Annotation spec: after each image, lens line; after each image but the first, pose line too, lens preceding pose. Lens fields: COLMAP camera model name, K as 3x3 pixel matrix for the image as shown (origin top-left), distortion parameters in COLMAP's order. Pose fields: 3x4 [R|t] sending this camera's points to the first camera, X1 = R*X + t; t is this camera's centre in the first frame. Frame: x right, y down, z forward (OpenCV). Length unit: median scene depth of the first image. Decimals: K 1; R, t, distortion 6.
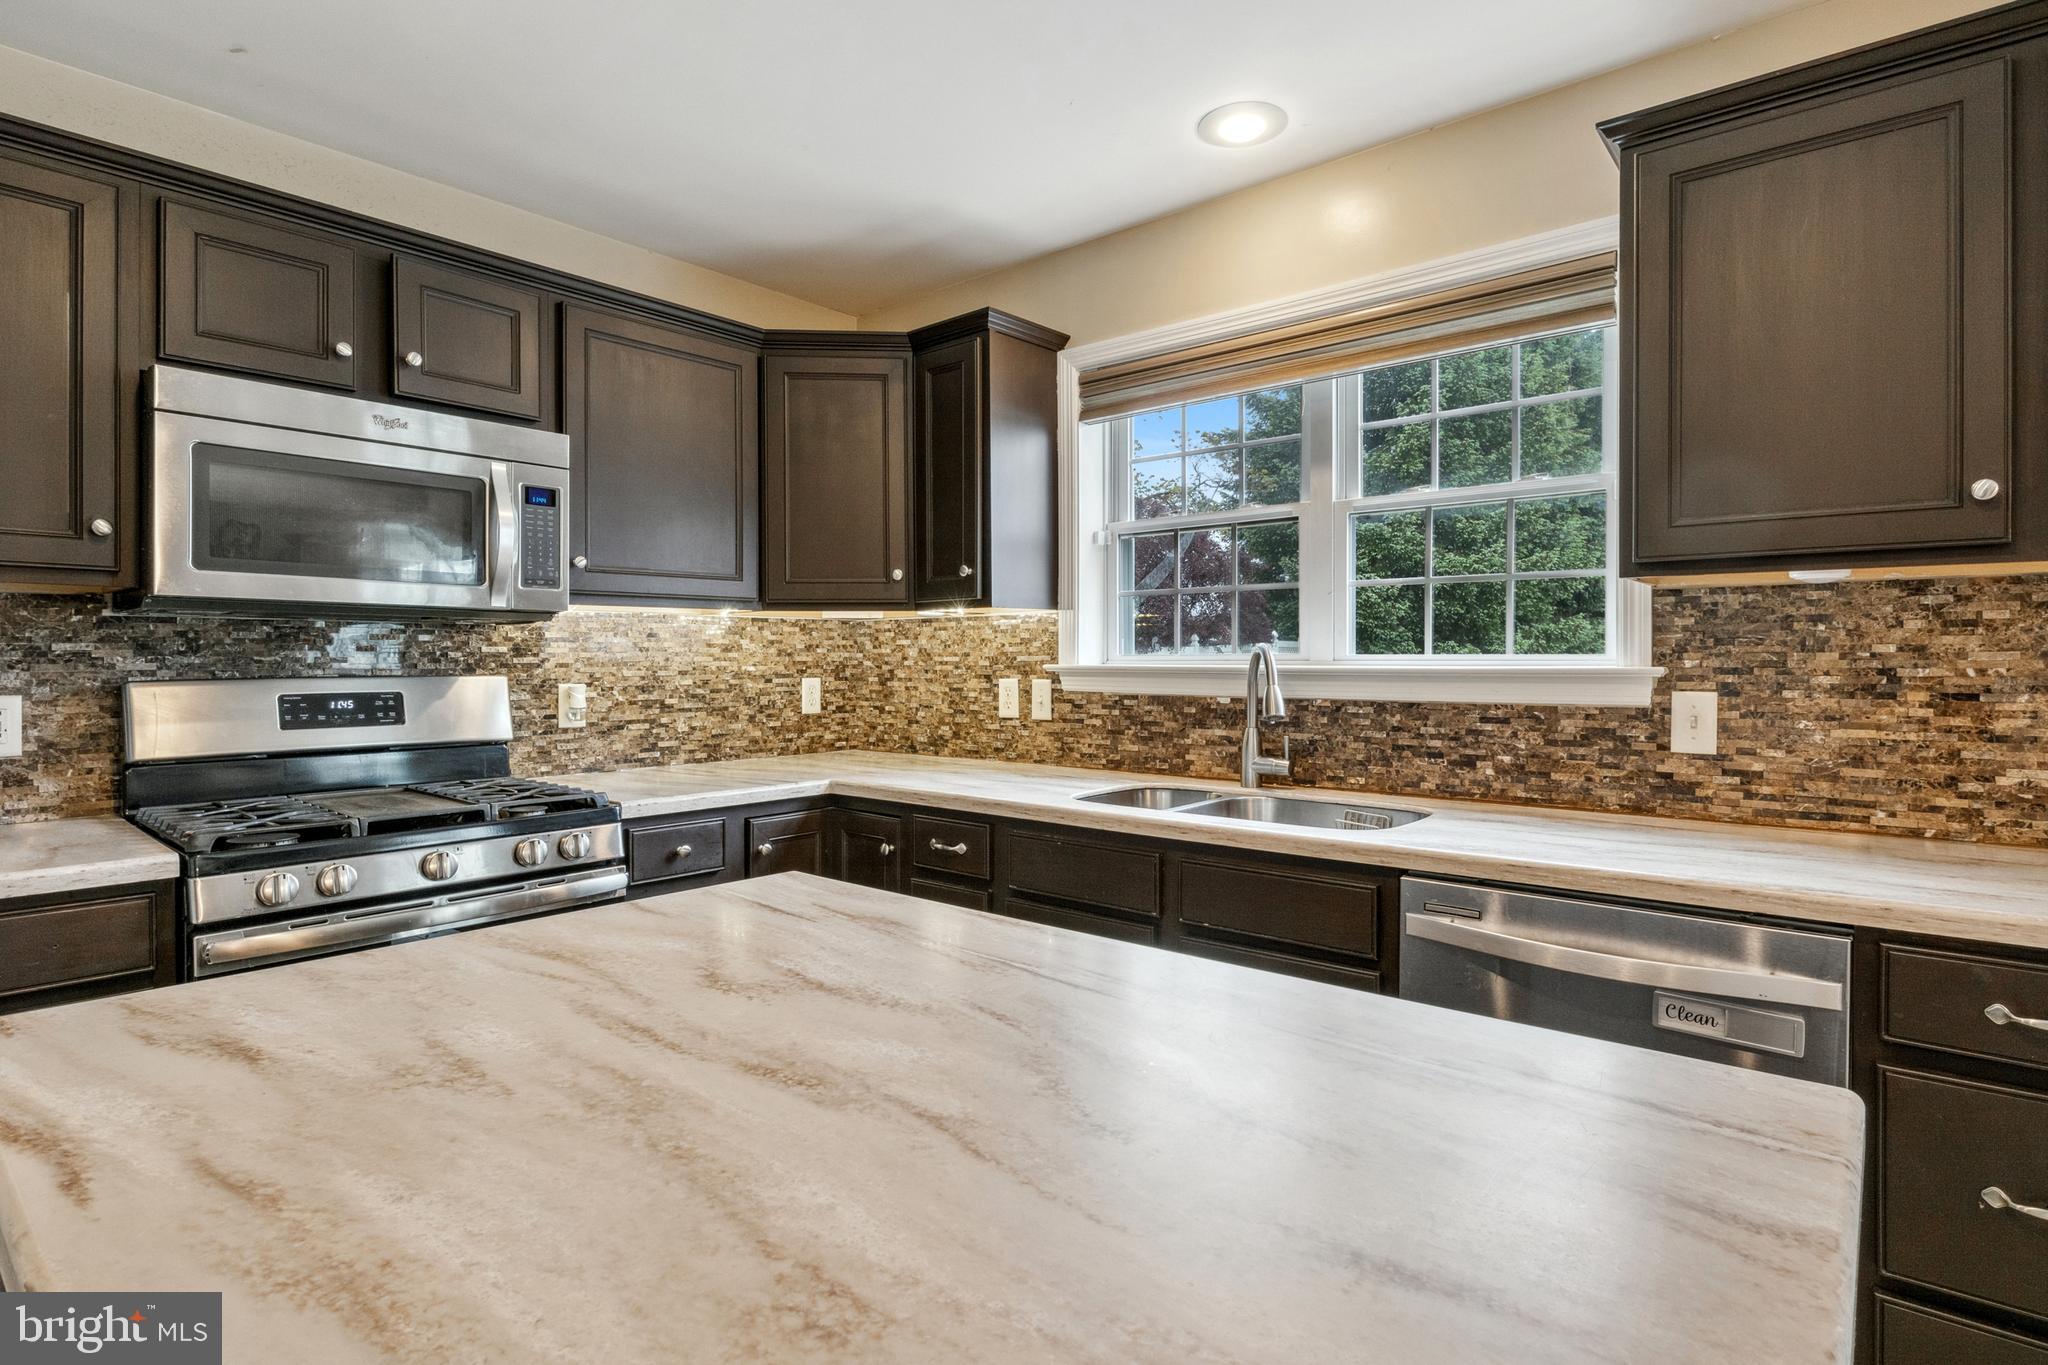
lens RADIAL K [[1036.8, 0, 1018.4], [0, 1036.8, 665.1], [0, 0, 1]] dist [-0.003530, -0.001584]
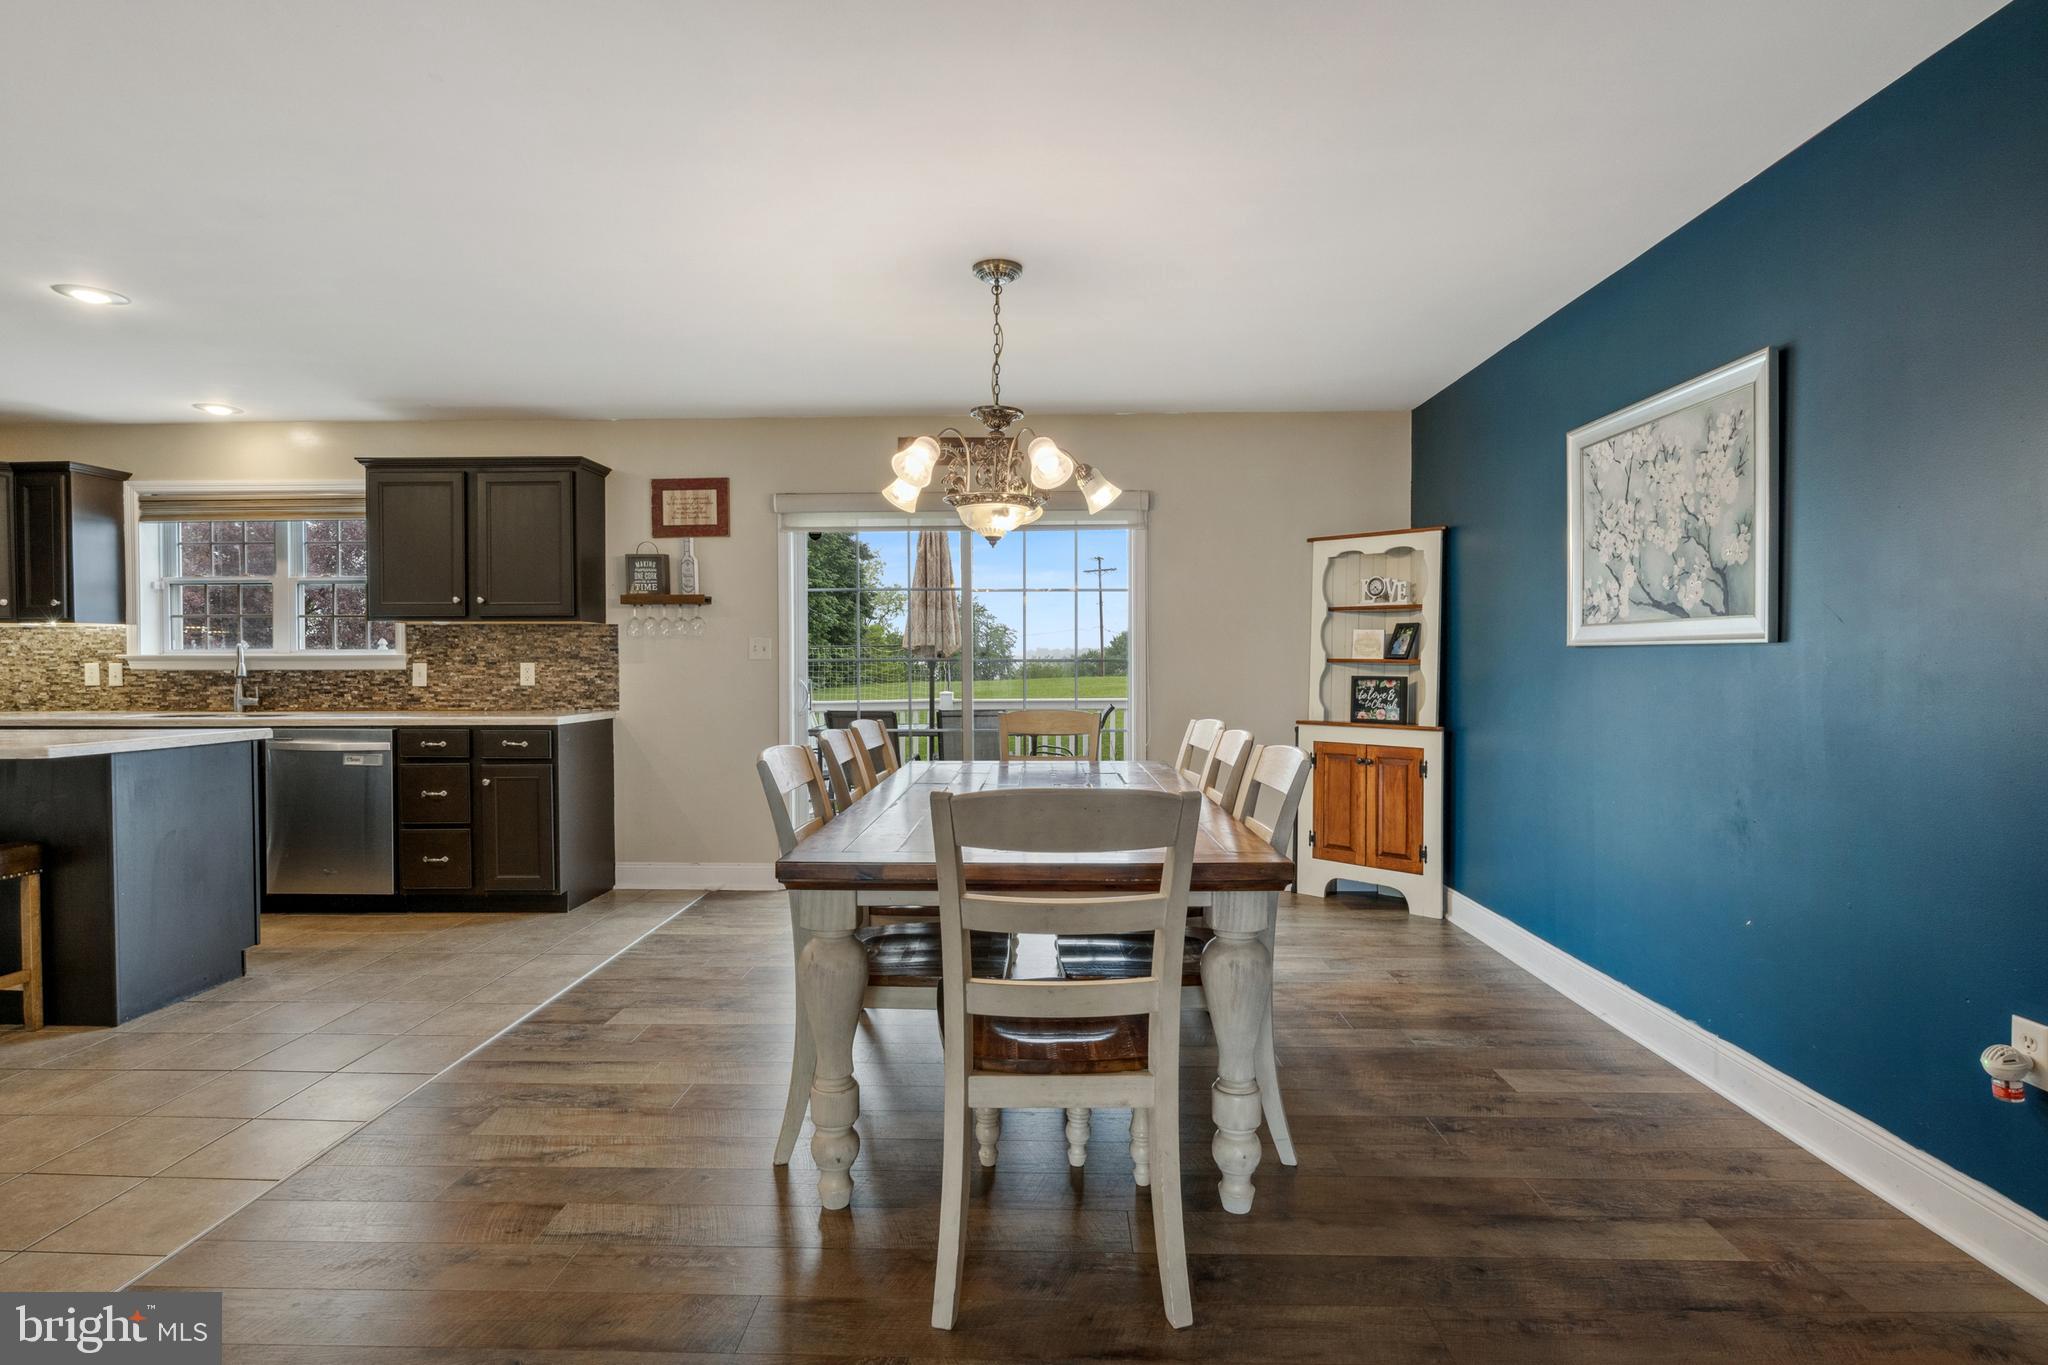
lens RADIAL K [[1036.8, 0, 1028.2], [0, 1036.8, 685.1], [0, 0, 1]] dist [-0.003530, -0.001584]
pose [[0.776144, -0.012137, 0.630439, 0.149039], [0.005065, 0.999902, 0.013014, 0.044981], [-0.630536, -0.006908, 0.776129, -1.691167]]
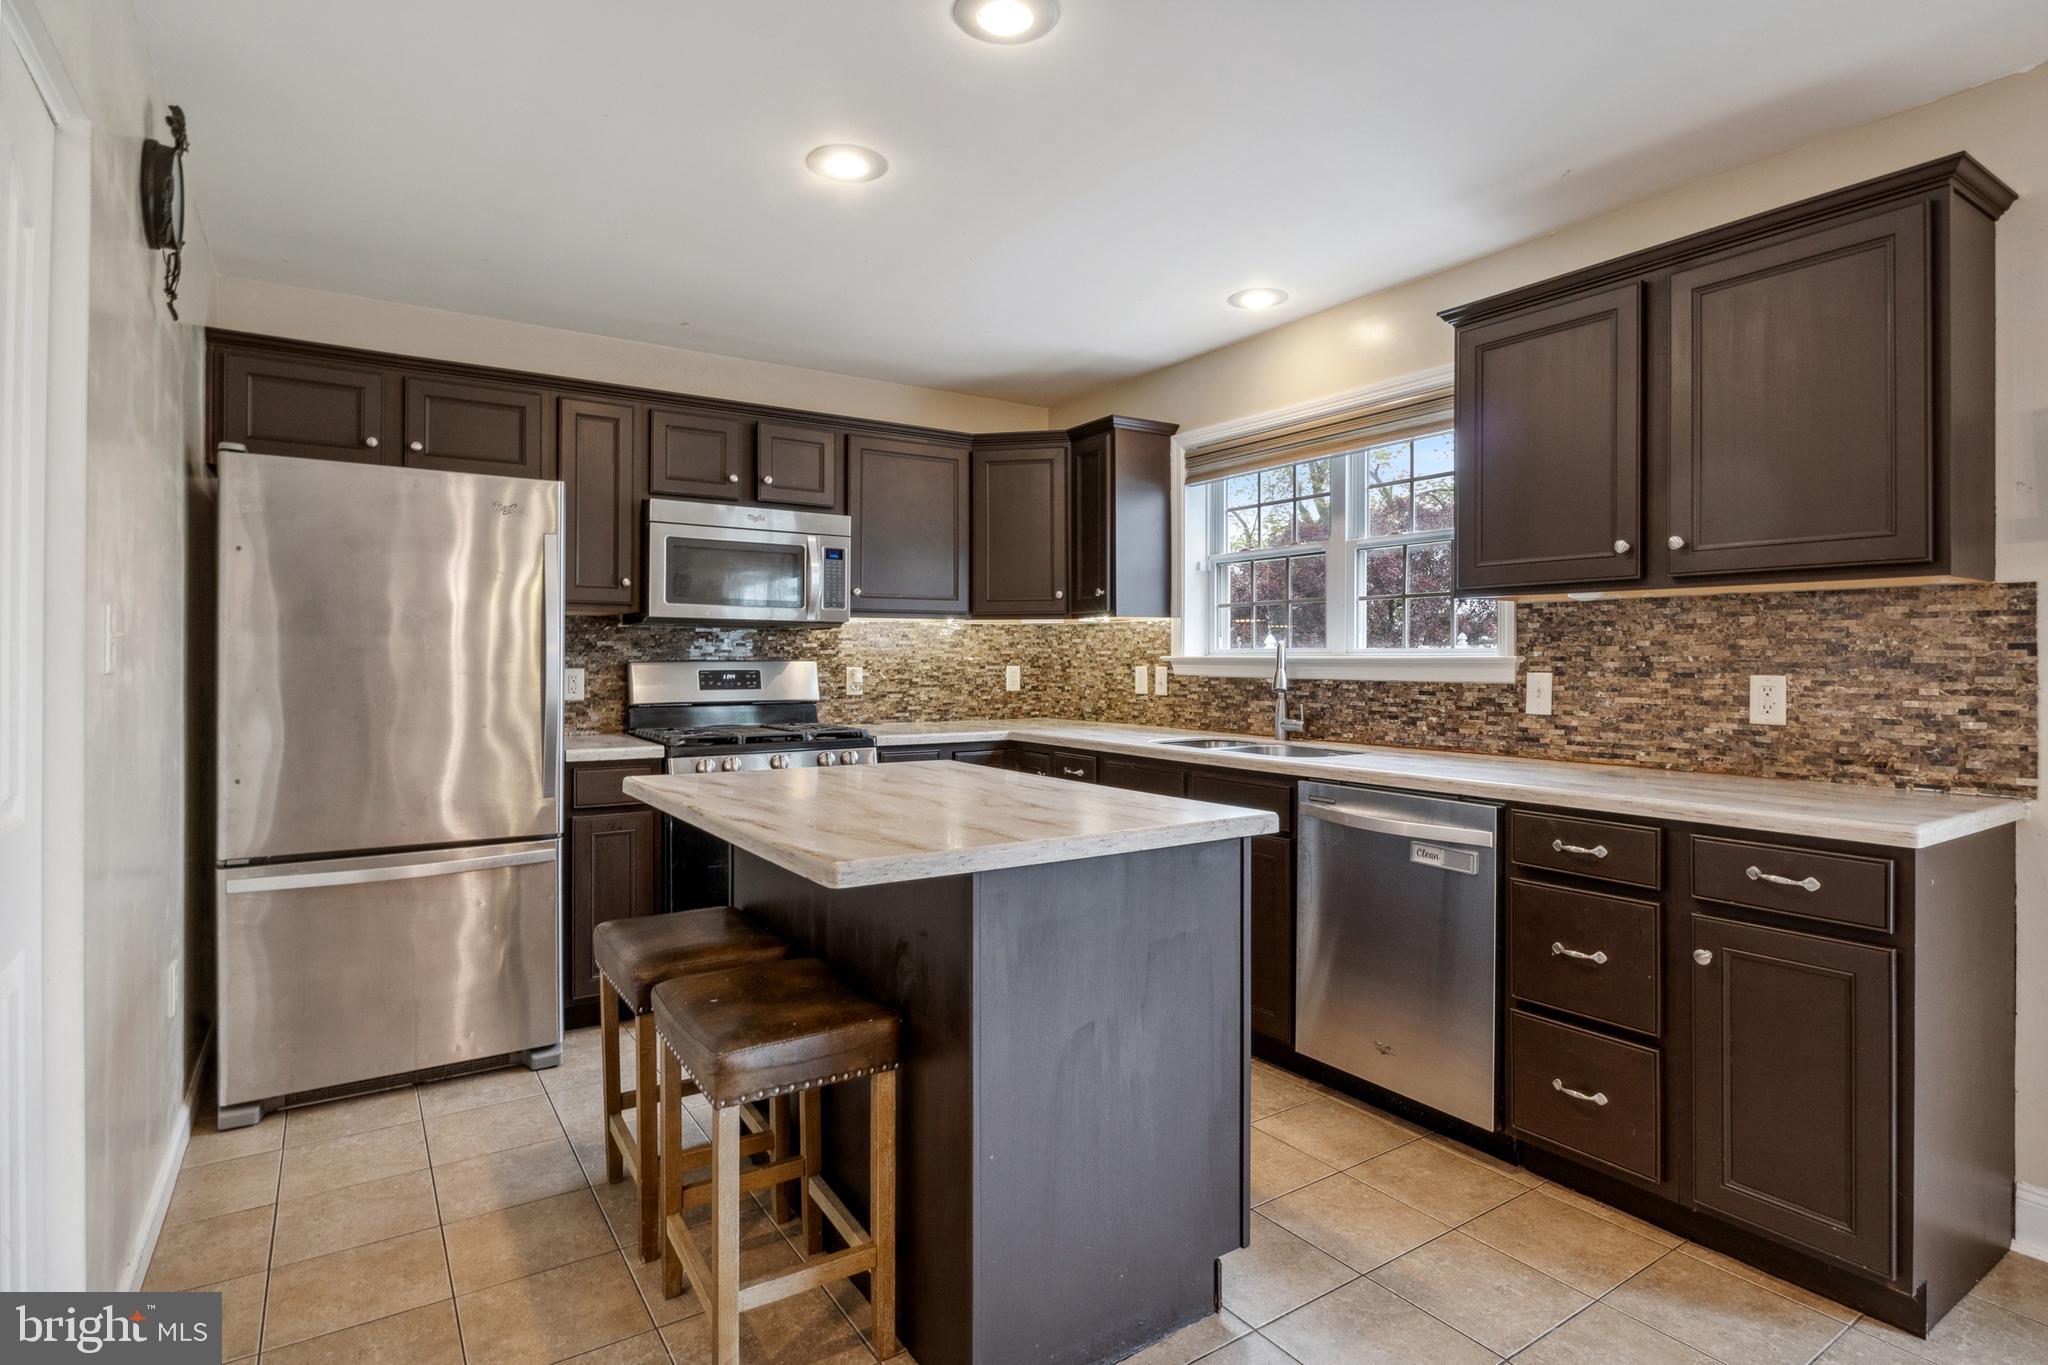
lens RADIAL K [[1036.8, 0, 1017.6], [0, 1036.8, 656.8], [0, 0, 1]] dist [-0.003530, -0.001584]
pose [[0.960990, 0.002994, -0.276567, 0.279426], [-0.005148, 0.999962, -0.007062, 0.013965], [0.276535, 0.008210, 0.960969, -0.513958]]
